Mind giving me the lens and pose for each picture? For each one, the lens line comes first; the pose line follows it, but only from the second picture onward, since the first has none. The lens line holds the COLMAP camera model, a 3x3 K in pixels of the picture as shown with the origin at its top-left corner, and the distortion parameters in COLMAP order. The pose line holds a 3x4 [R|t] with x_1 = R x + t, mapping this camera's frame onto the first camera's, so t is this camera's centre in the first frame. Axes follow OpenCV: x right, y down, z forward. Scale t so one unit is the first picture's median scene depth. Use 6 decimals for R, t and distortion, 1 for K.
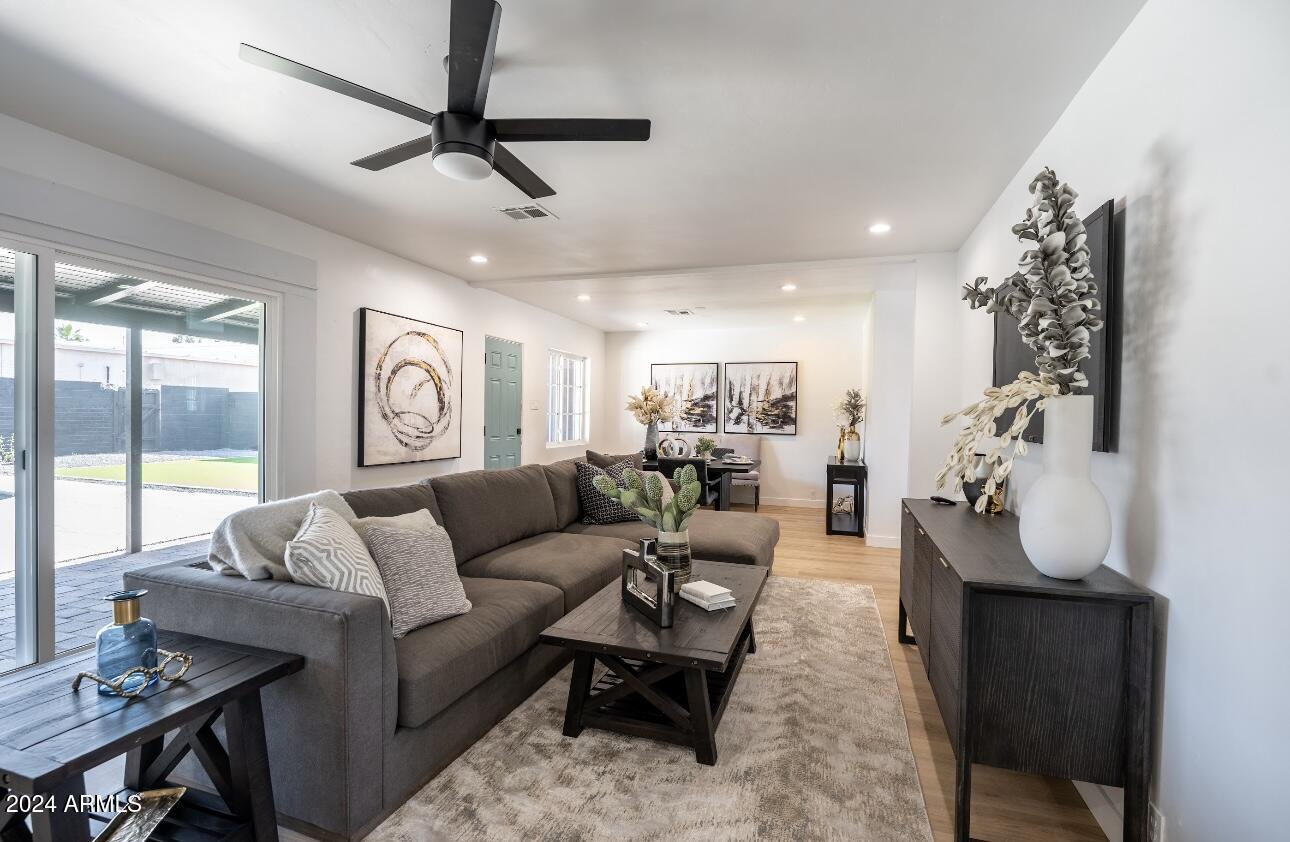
lens RADIAL K [[578.7, 0, 645.0], [0, 578.7, 421.0], [0, 0, 1]] dist [-0.000390, -0.000035]
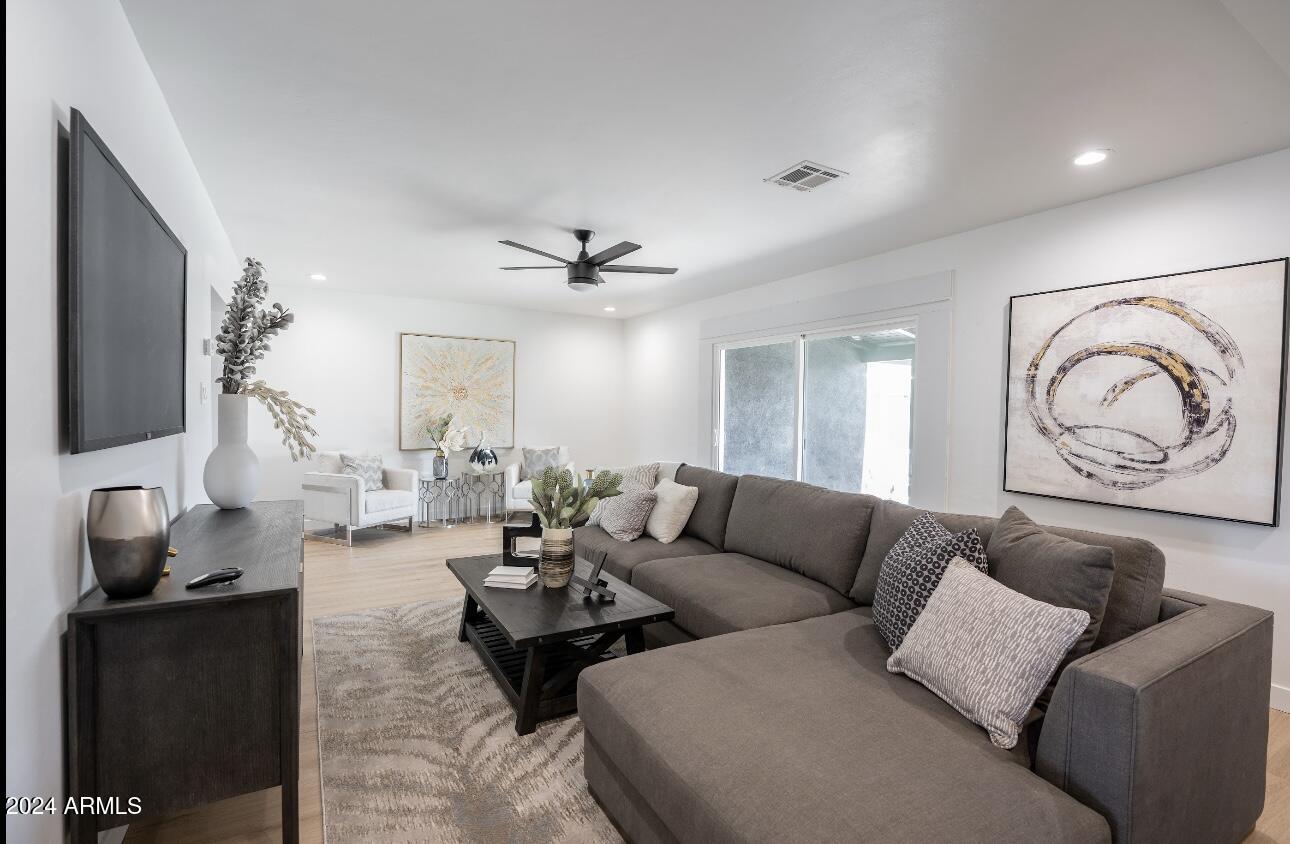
lens RADIAL K [[578.7, 0, 645.0], [0, 578.7, 422.0], [0, 0, 1]] dist [-0.000390, -0.000035]
pose [[-0.648198, -0.011606, -0.761383, 0.422368], [-0.037111, 0.999177, 0.016363, -0.011971], [0.760567, 0.038862, -0.648096, 1.023283]]
